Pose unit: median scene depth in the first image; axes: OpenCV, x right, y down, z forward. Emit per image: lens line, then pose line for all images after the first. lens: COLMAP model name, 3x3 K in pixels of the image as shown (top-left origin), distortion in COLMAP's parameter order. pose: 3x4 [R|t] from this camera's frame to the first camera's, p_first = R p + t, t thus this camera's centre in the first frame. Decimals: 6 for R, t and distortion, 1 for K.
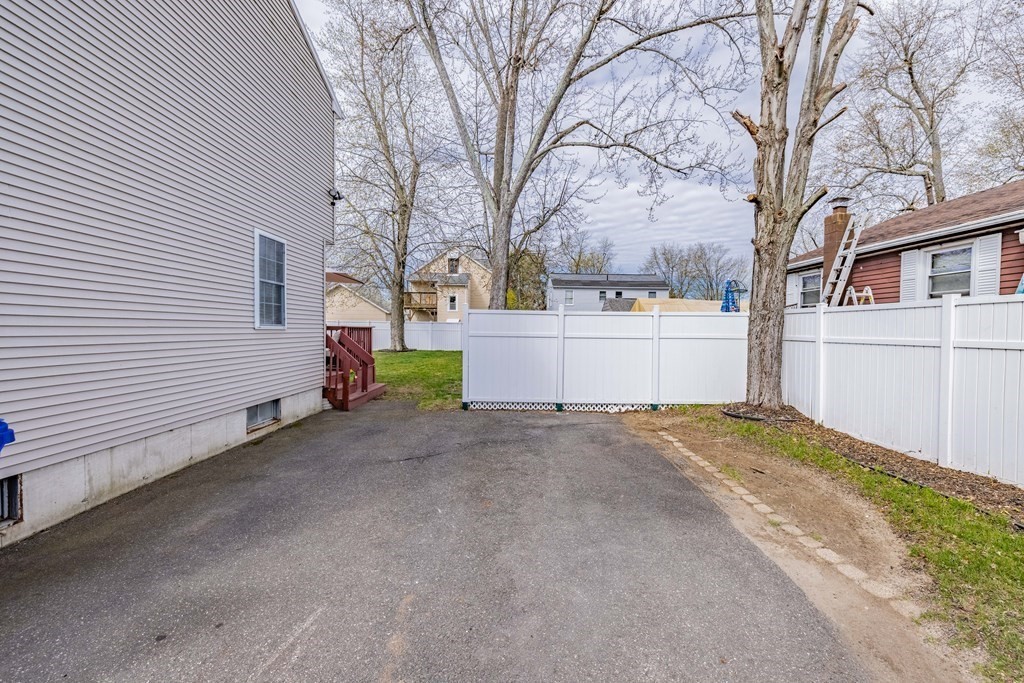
lens RADIAL K [[436.6, 0, 512.9], [0, 436.6, 339.2], [0, 0, 1]] dist [0.000150, -0.000366]
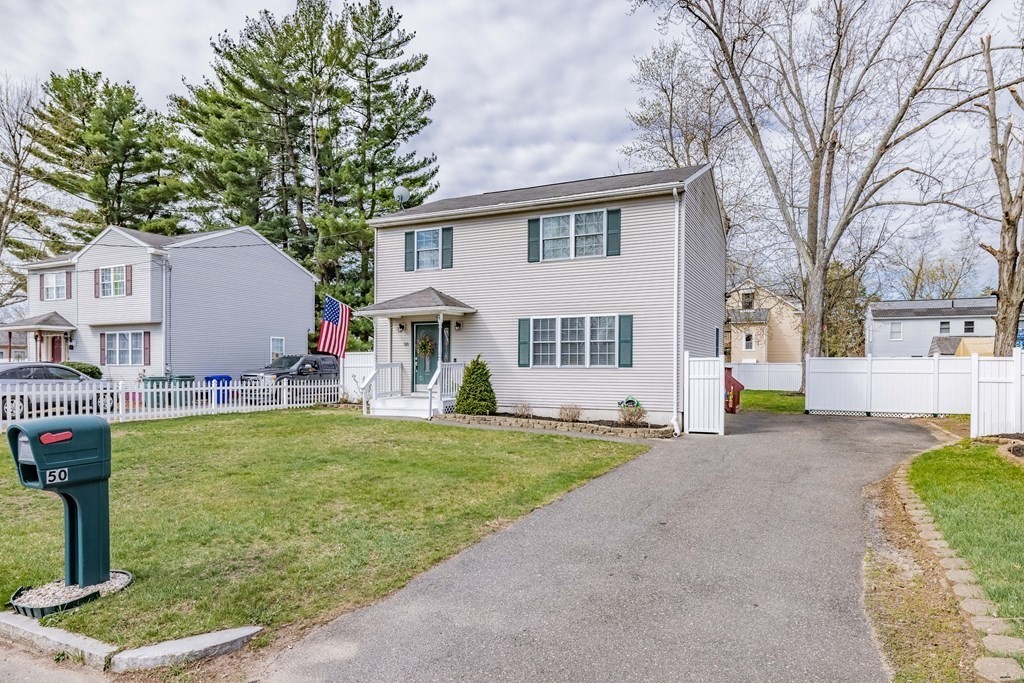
lens RADIAL K [[619.2, 0, 516.6], [0, 619.2, 378.9], [0, 0, 1]] dist [0.003310, 0.000700]
pose [[0.904922, -0.000088, -0.425577, -0.044894], [-0.004550, 0.999941, -0.009881, 0.021118], [0.425553, 0.010878, 0.904868, -0.752814]]
